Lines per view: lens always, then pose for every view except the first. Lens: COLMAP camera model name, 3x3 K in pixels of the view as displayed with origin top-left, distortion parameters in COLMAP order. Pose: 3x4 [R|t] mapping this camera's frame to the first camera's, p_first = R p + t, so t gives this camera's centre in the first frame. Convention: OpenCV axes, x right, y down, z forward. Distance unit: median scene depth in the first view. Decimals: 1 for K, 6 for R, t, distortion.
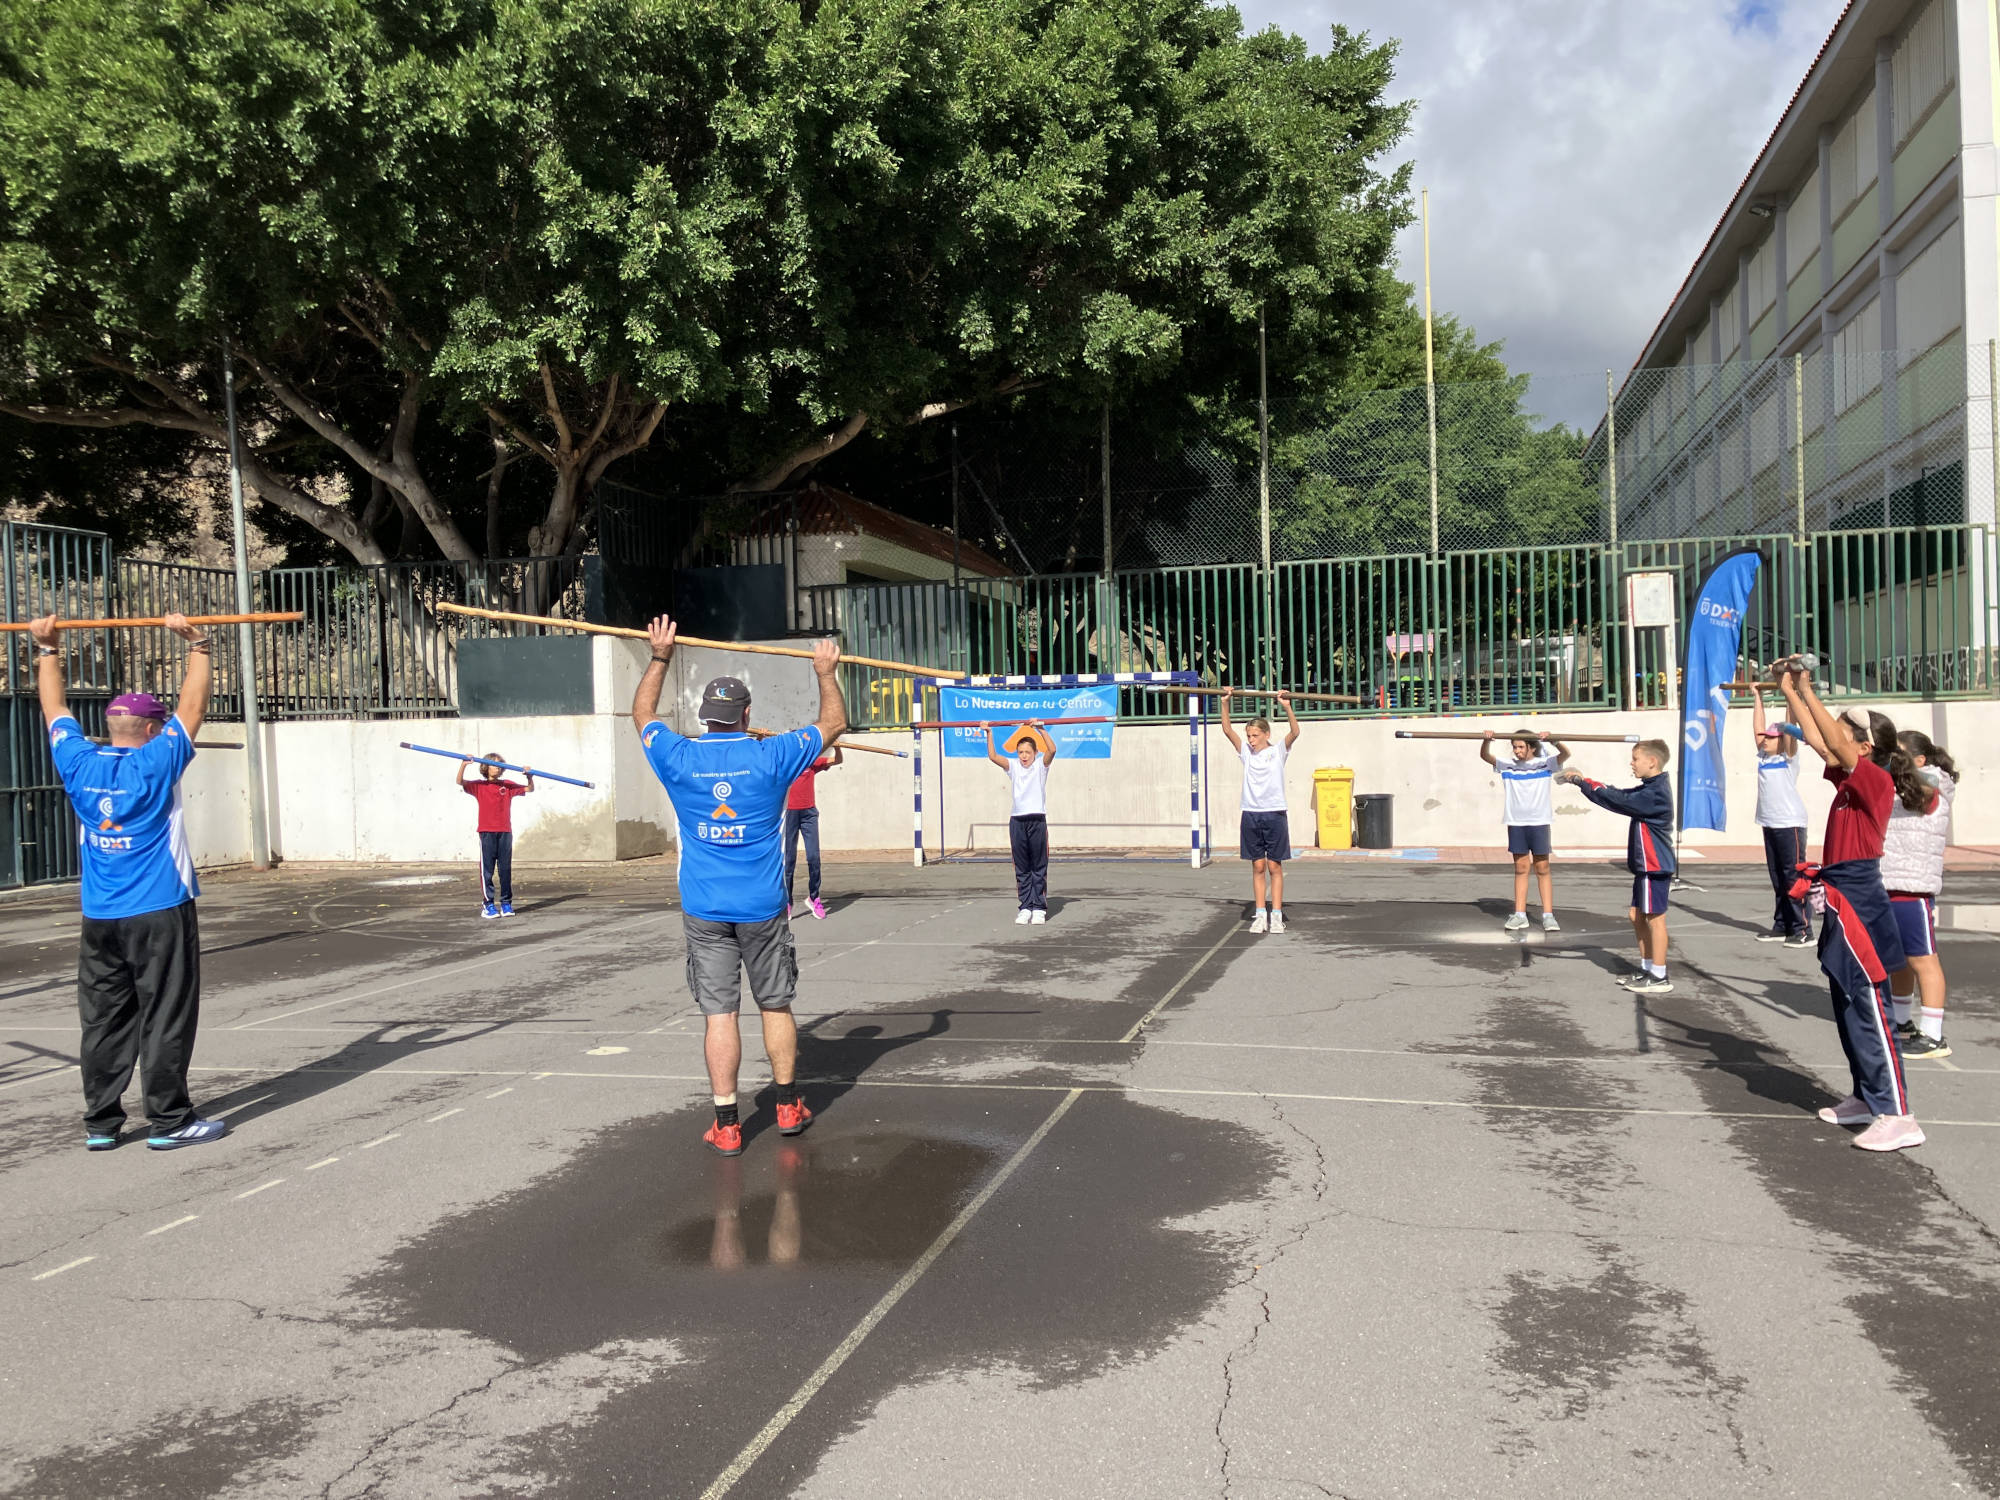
lens RADIAL K [[1626.0, 0, 985.8], [0, 1626.0, 747.6], [0, 0, 1]] dist [0.009773, 0.010615]
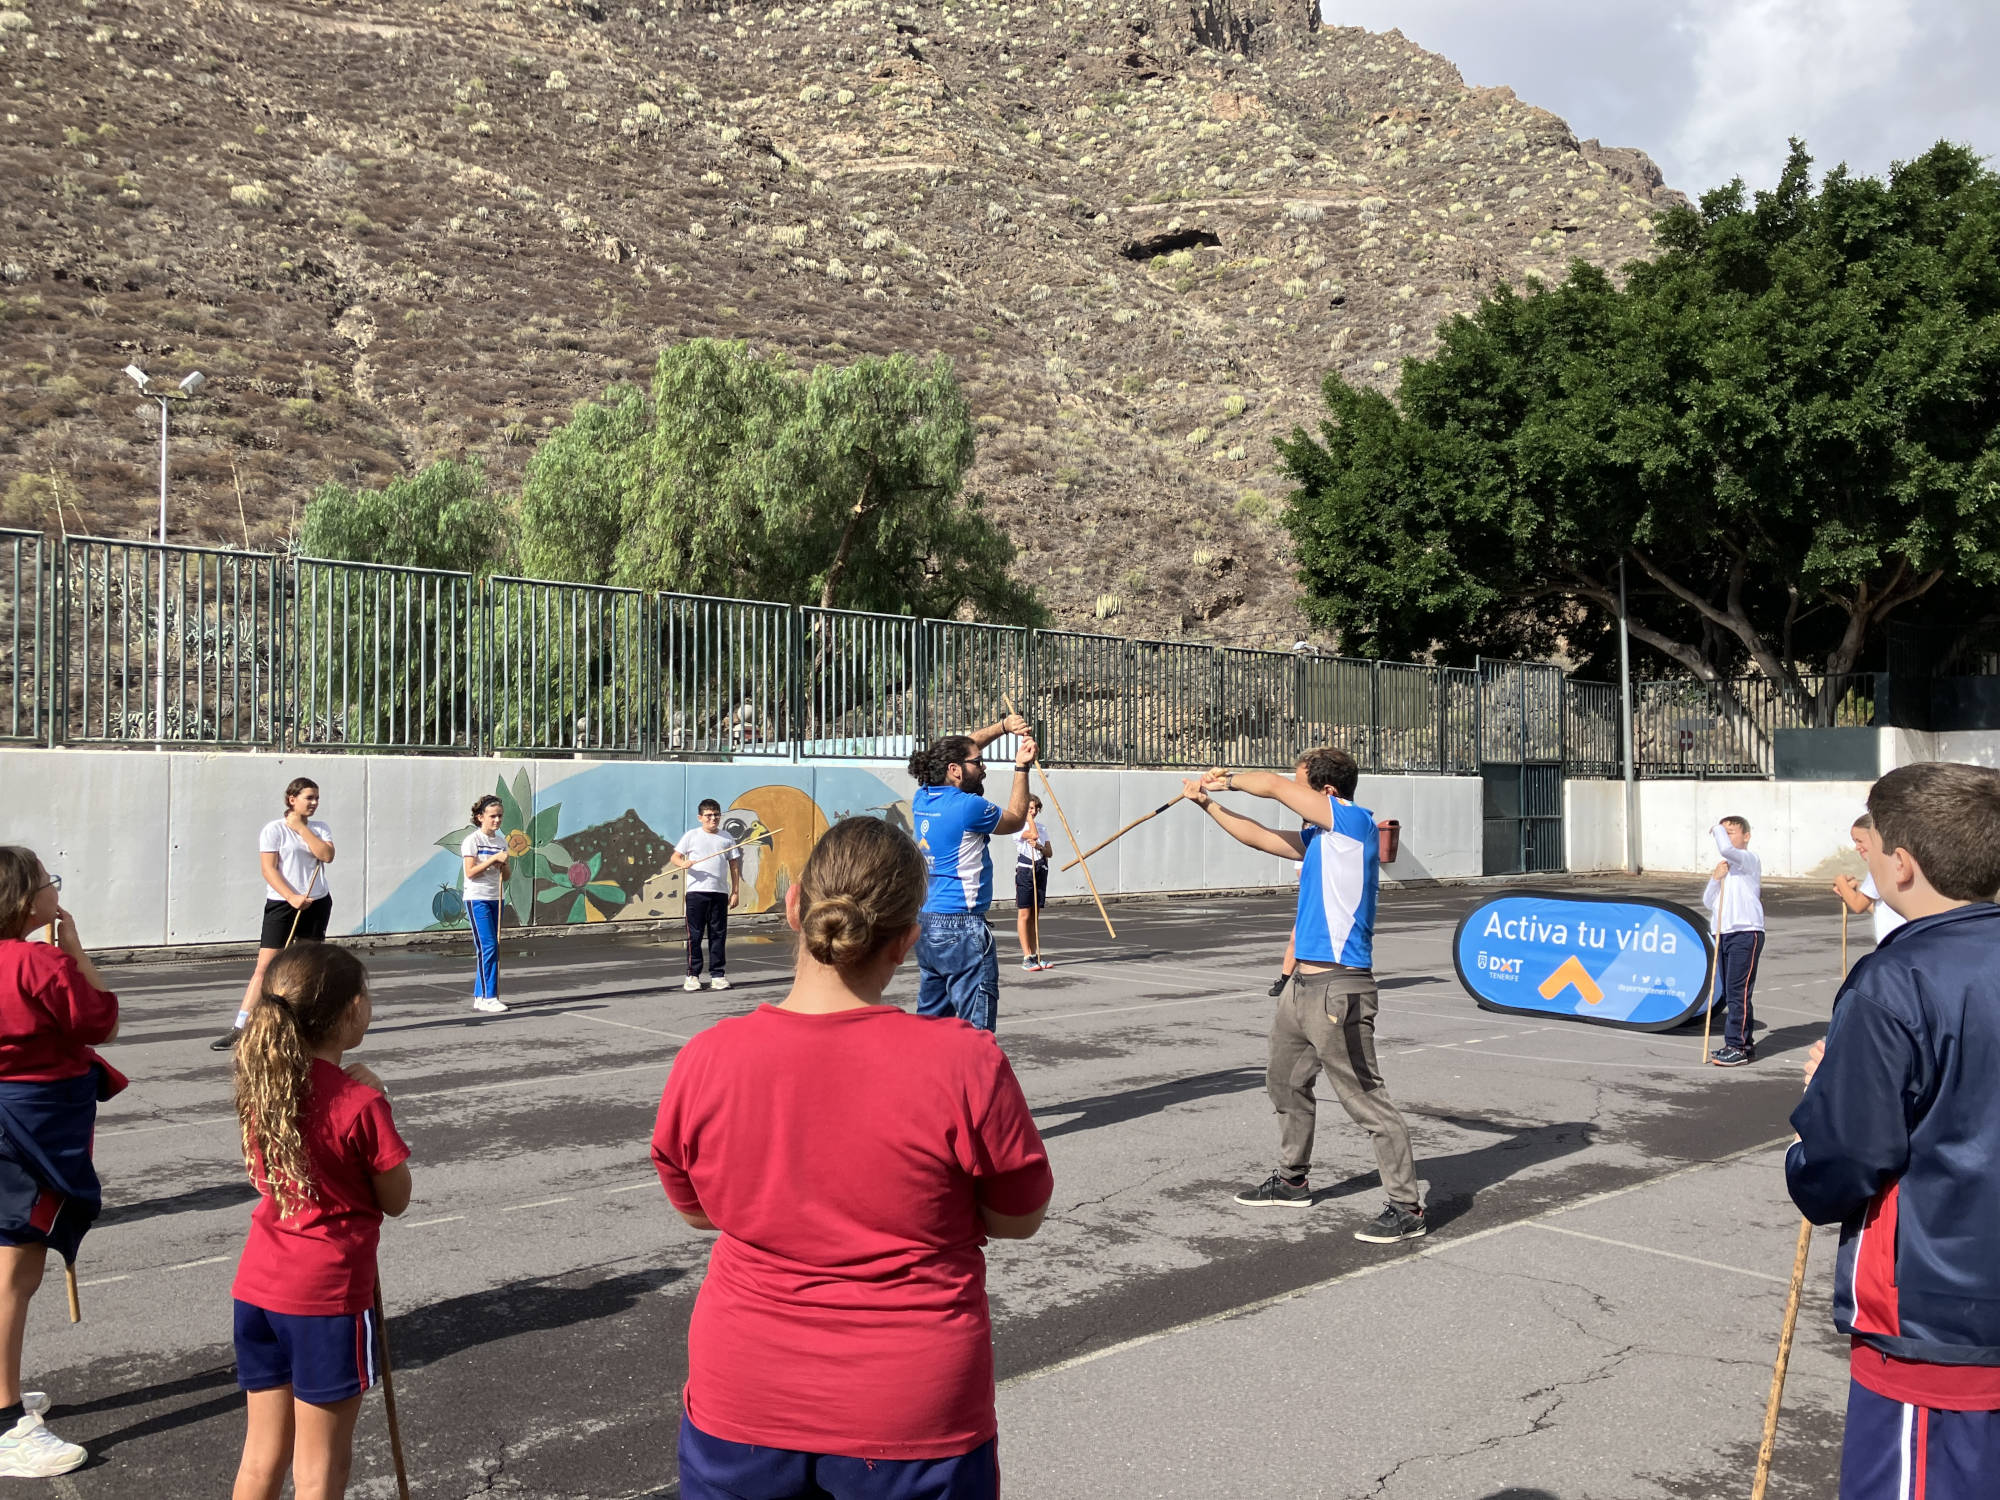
lens RADIAL K [[1631.7, 0, 1002.0], [0, 1631.7, 762.5], [0, 0, 1]] dist [0.003883, 0.024200]
pose [[0.831232, 0.016006, -0.555694, -0.077316], [-0.026779, 0.999578, -0.011266, 0.000368], [0.555280, 0.024245, 0.831310, -0.635581]]
